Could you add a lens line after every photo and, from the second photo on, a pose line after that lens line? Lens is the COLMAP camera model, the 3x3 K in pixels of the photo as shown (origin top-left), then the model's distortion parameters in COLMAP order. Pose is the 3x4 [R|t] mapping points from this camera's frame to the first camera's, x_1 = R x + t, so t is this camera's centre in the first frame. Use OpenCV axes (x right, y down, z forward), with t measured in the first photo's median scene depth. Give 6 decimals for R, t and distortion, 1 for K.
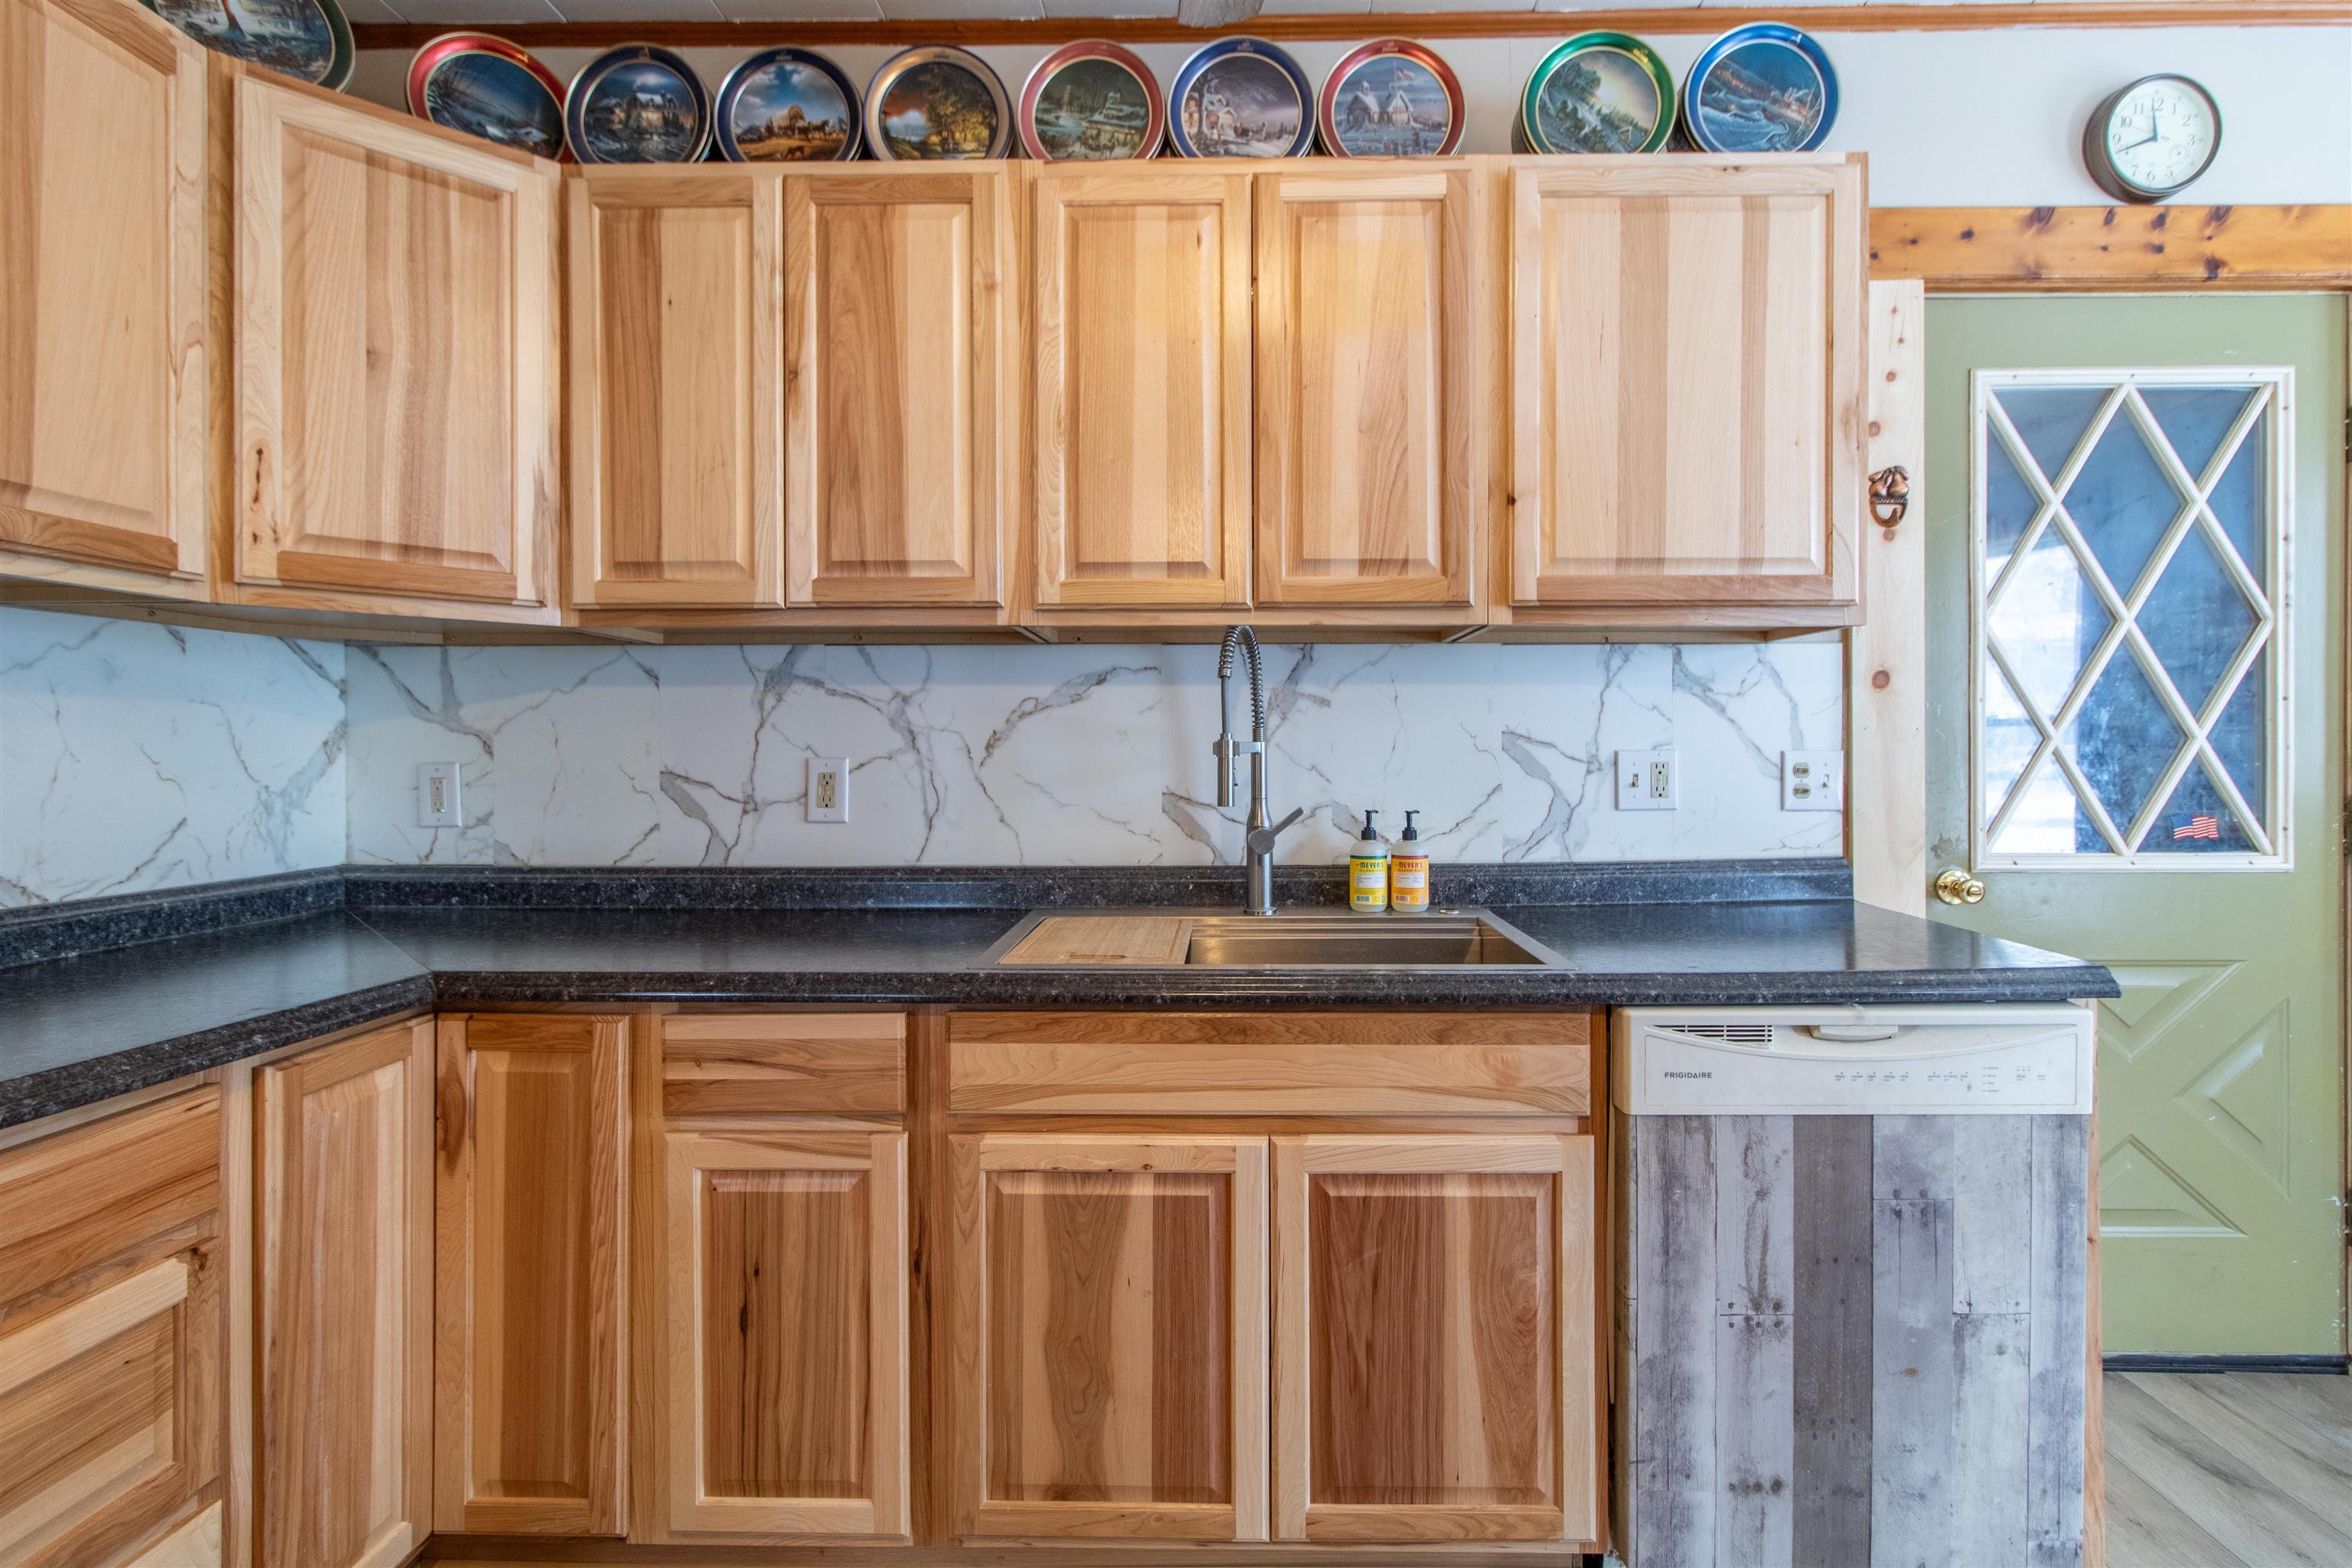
lens RADIAL K [[1121.4, 0, 1224.7], [0, 1121.4, 751.8], [0, 0, 1]] dist [0.000840, 0.000927]
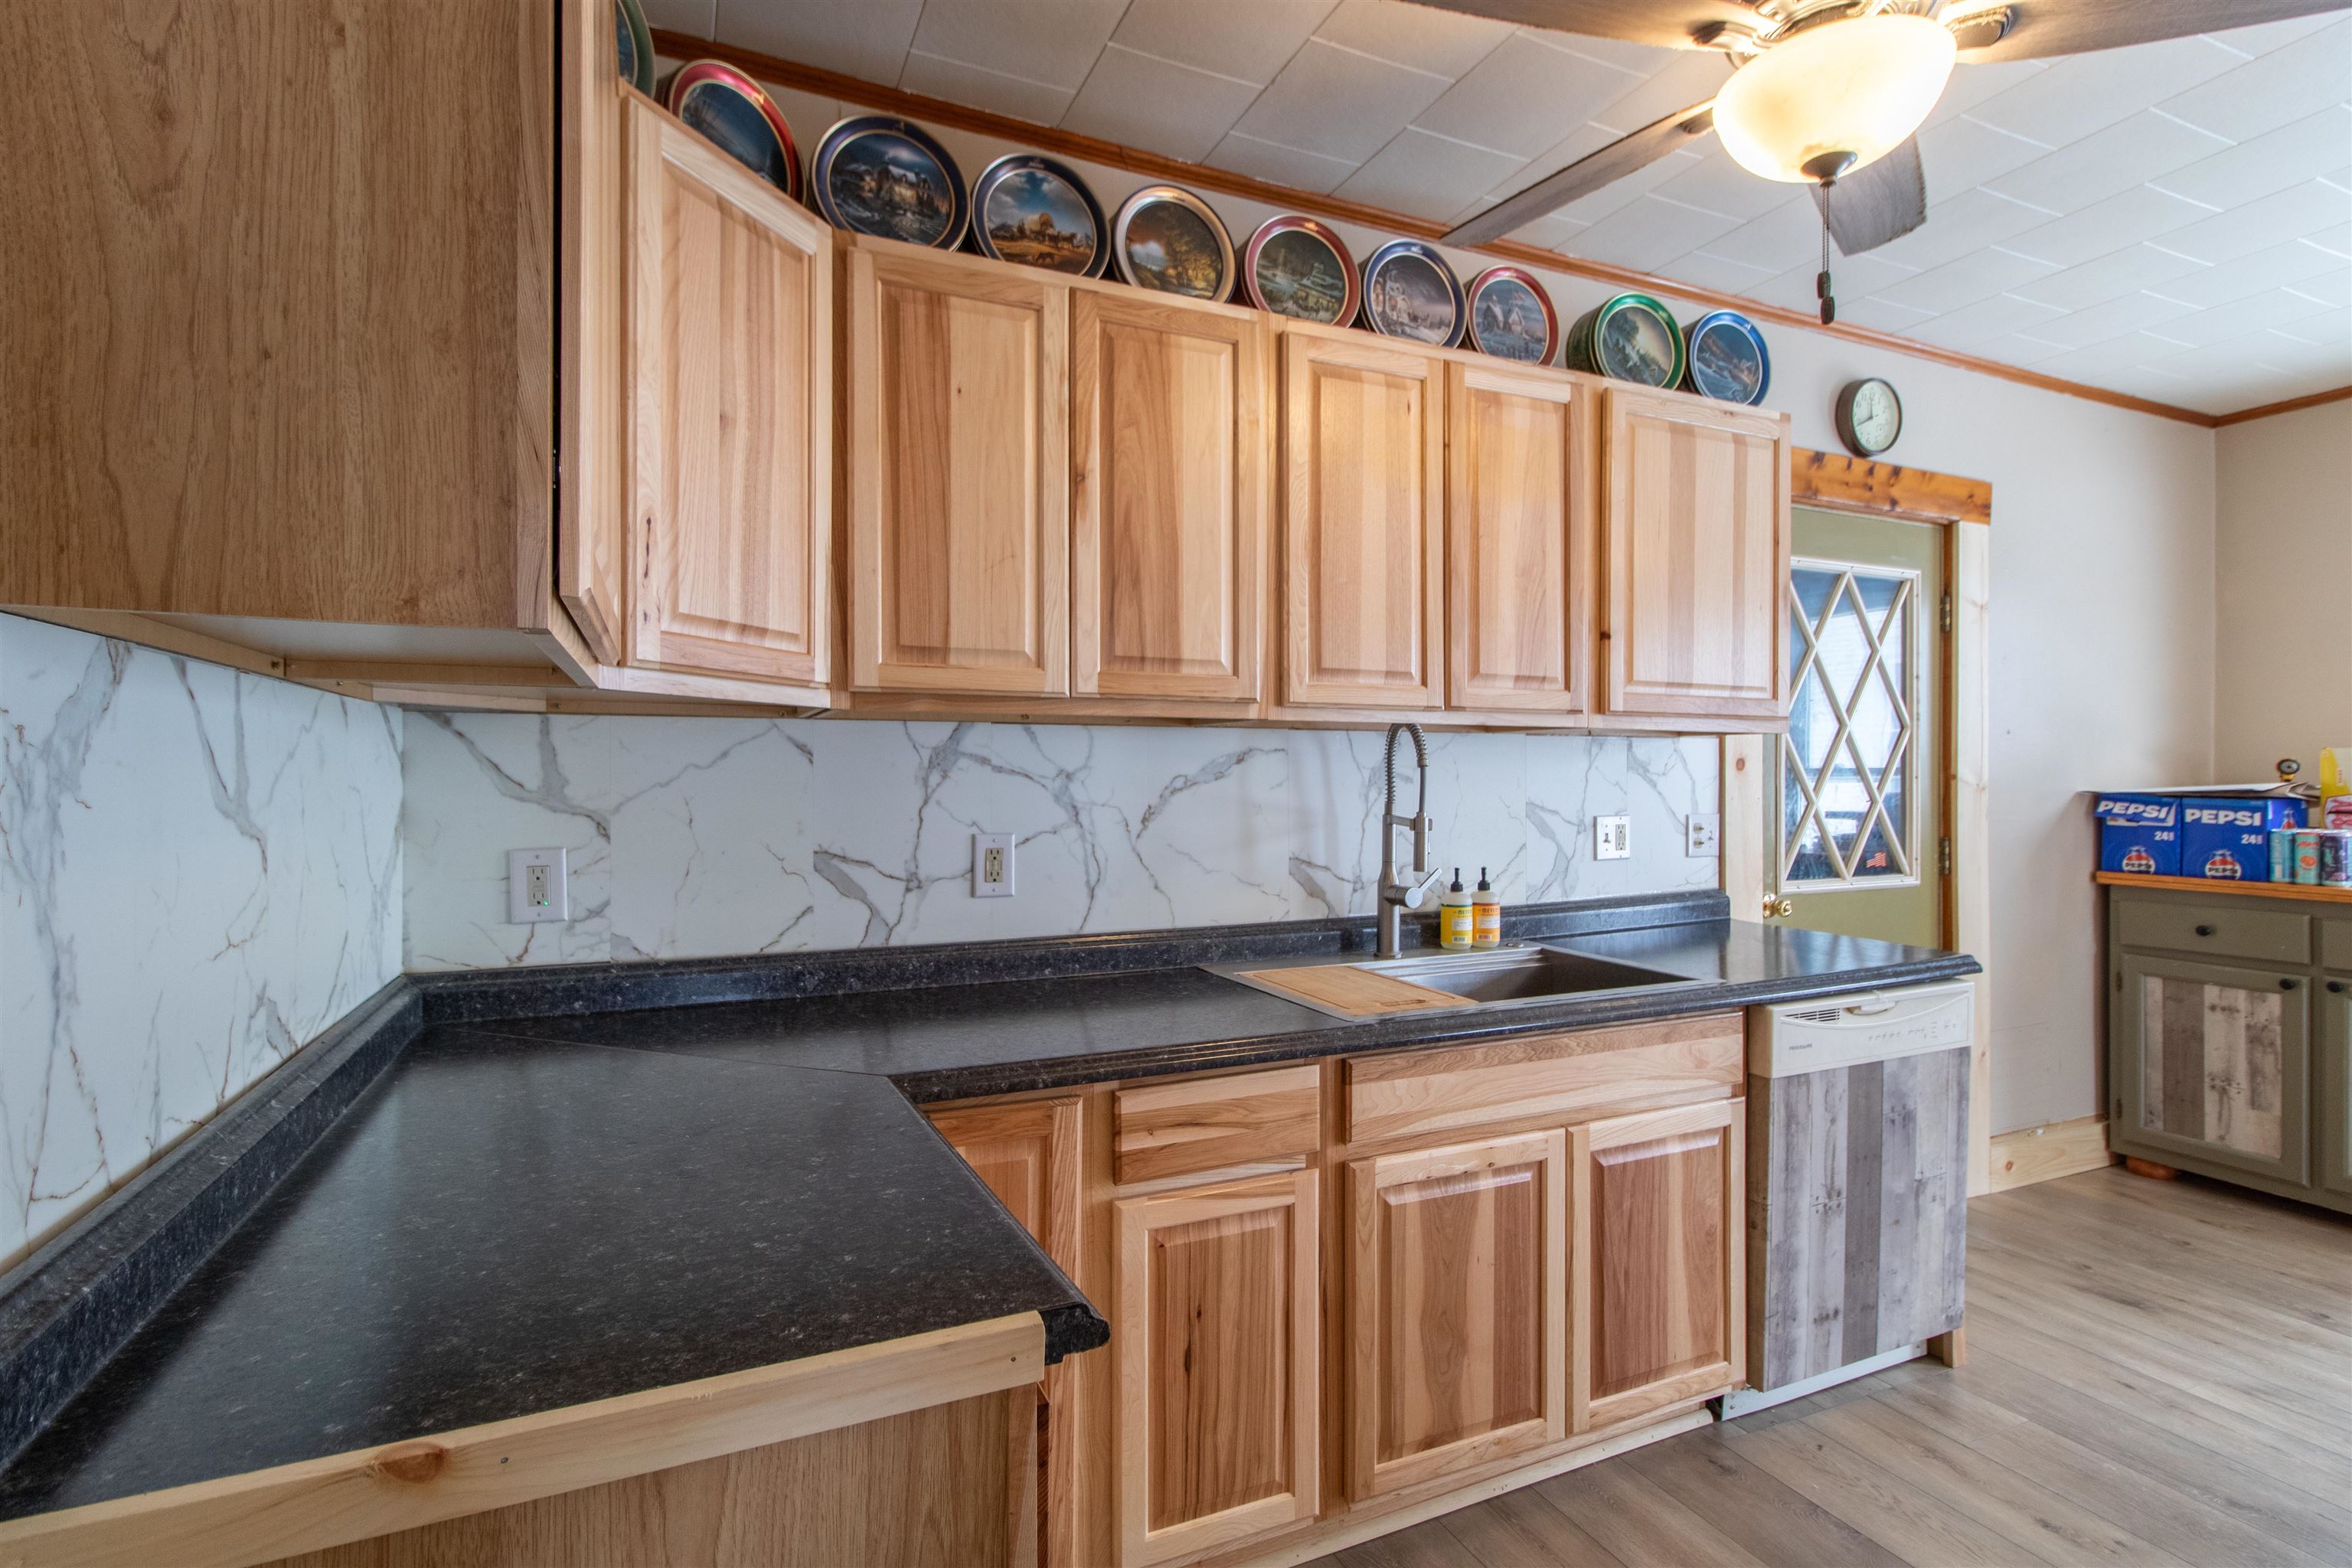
lens RADIAL K [[1121.4, 0, 1184.6], [0, 1121.4, 773.5], [0, 0, 1]] dist [0.000840, 0.000927]
pose [[0.904675, 0.000836, 0.426102, -0.741489], [0.001043, 0.999991, -0.004175, -0.052484], [-0.426102, 0.004221, 0.904665, 0.003661]]
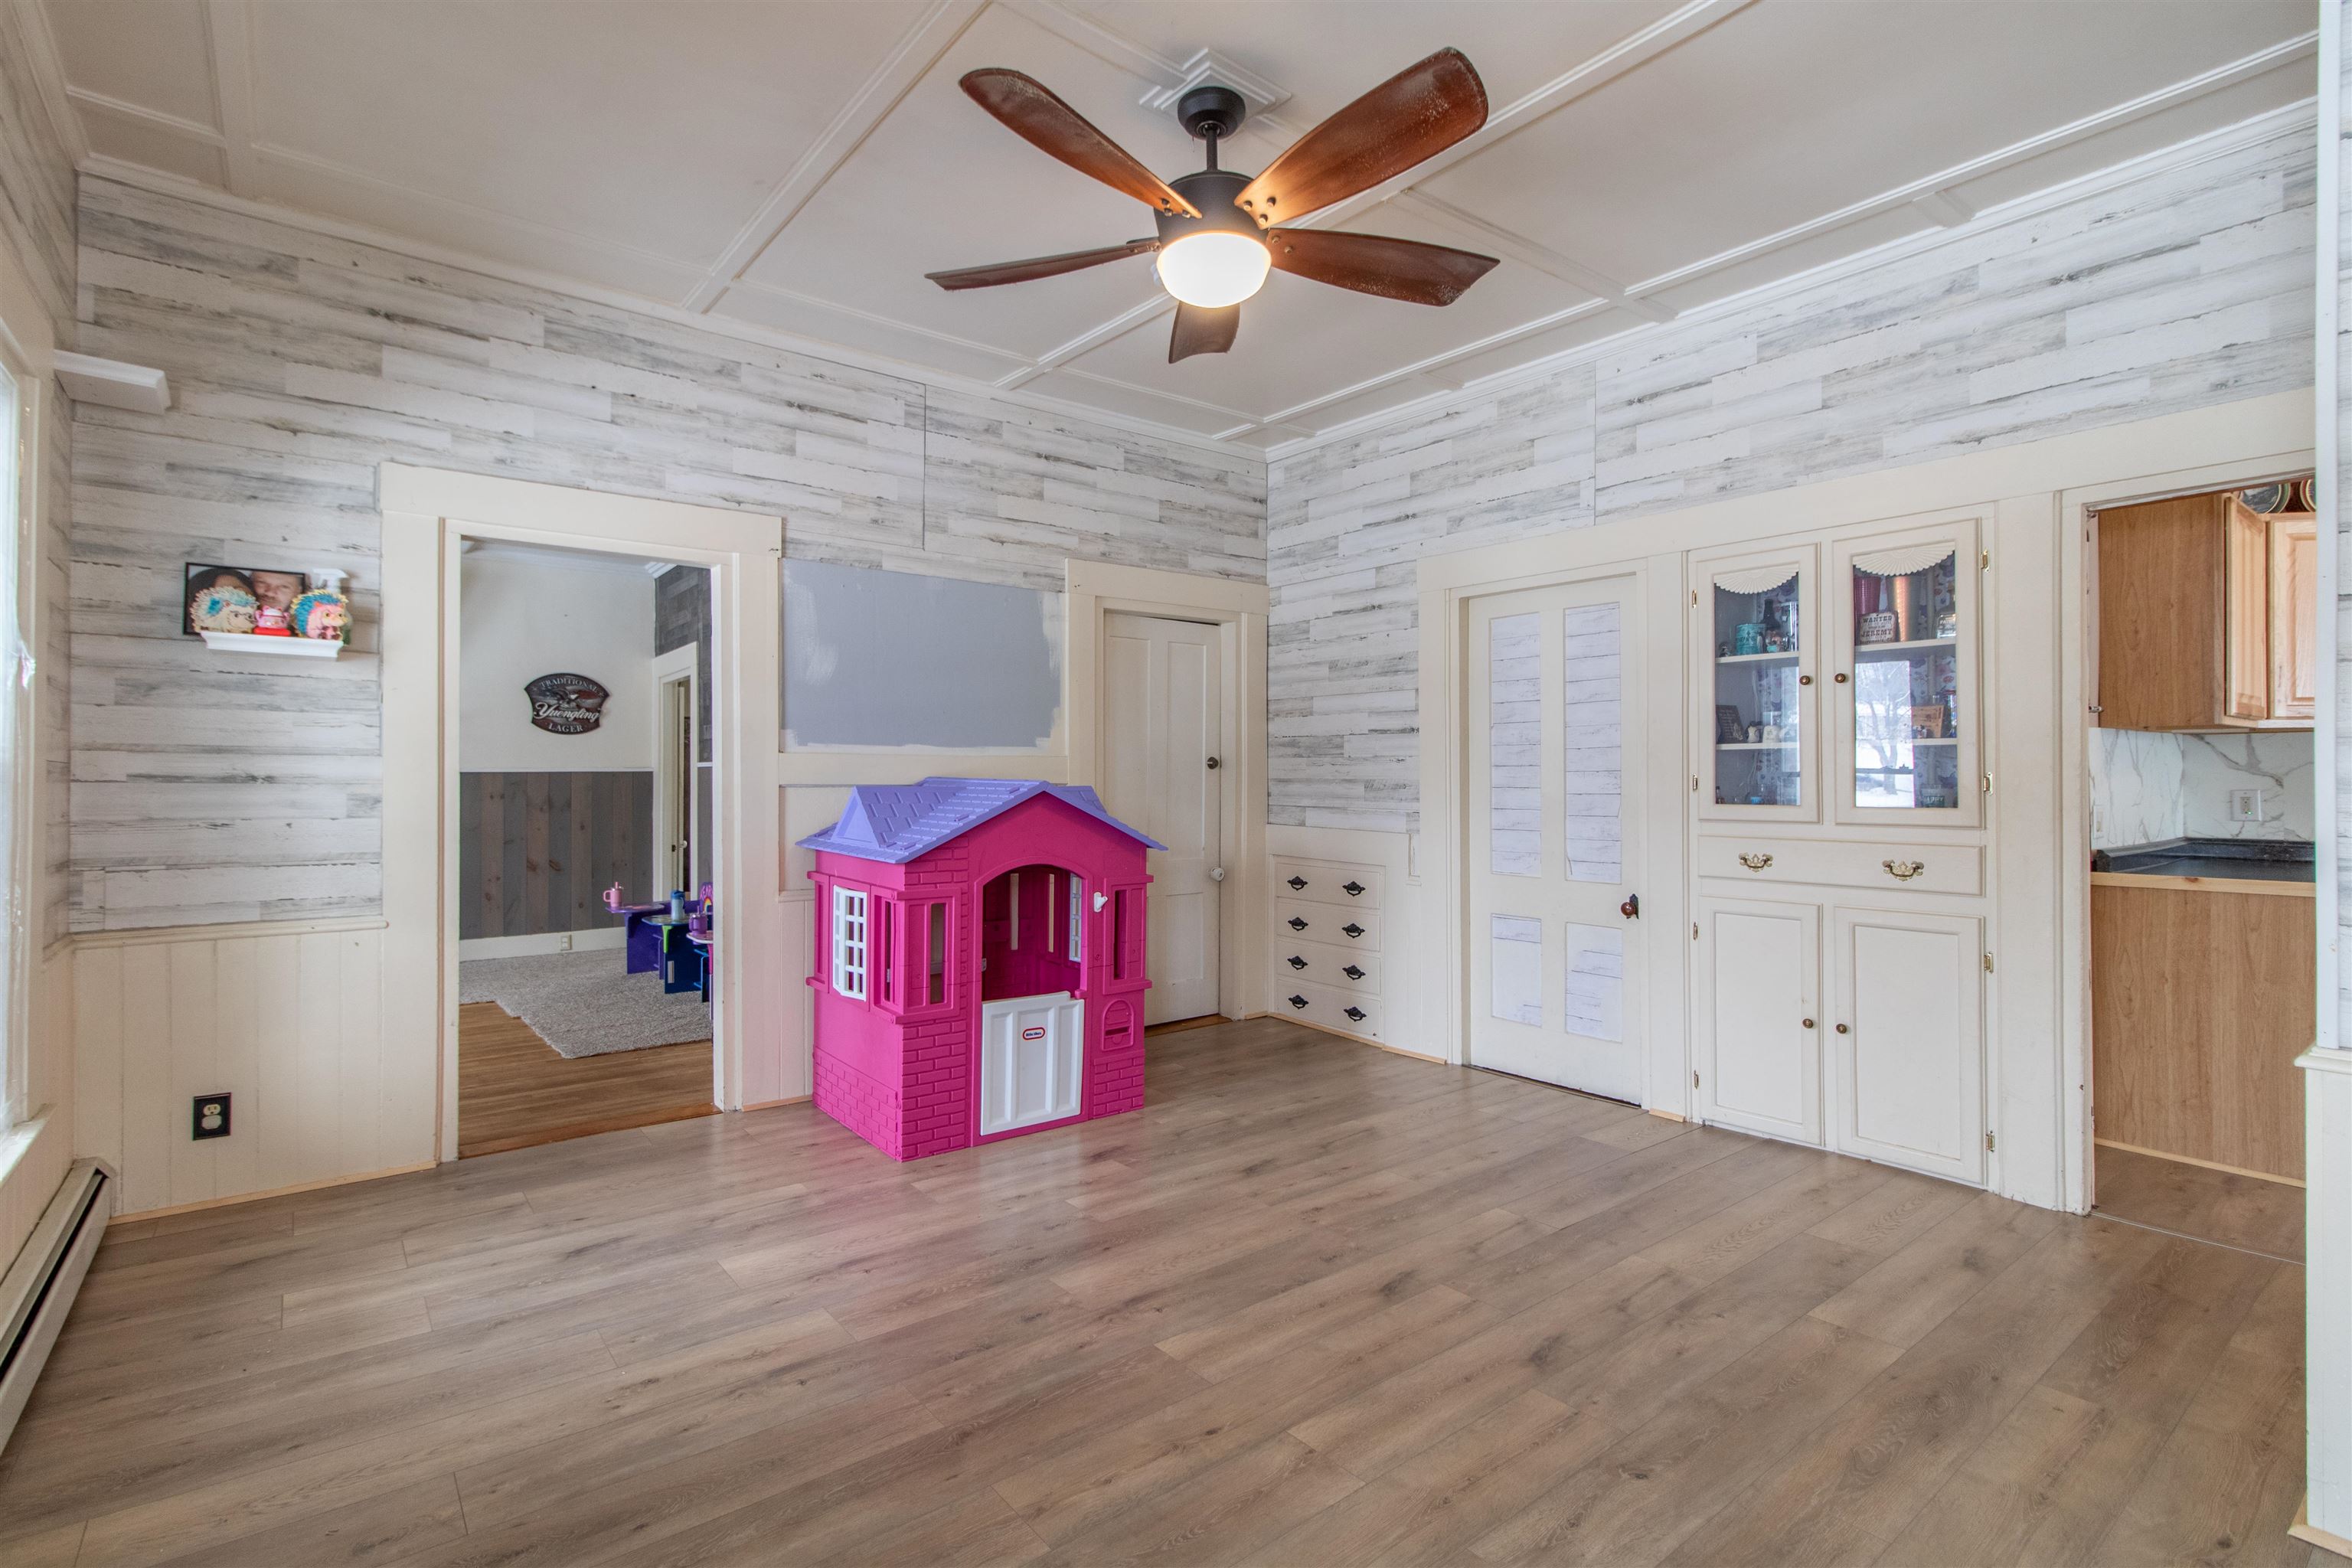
lens RADIAL K [[1121.4, 0, 1214.8], [0, 1121.4, 776.3], [0, 0, 1]] dist [0.000840, 0.000927]
pose [[0.642477, -0.004364, -0.766292, -0.407337], [0.004605, 0.999988, -0.001834, -0.023981], [0.766291, -0.002350, 0.642490, -2.104546]]
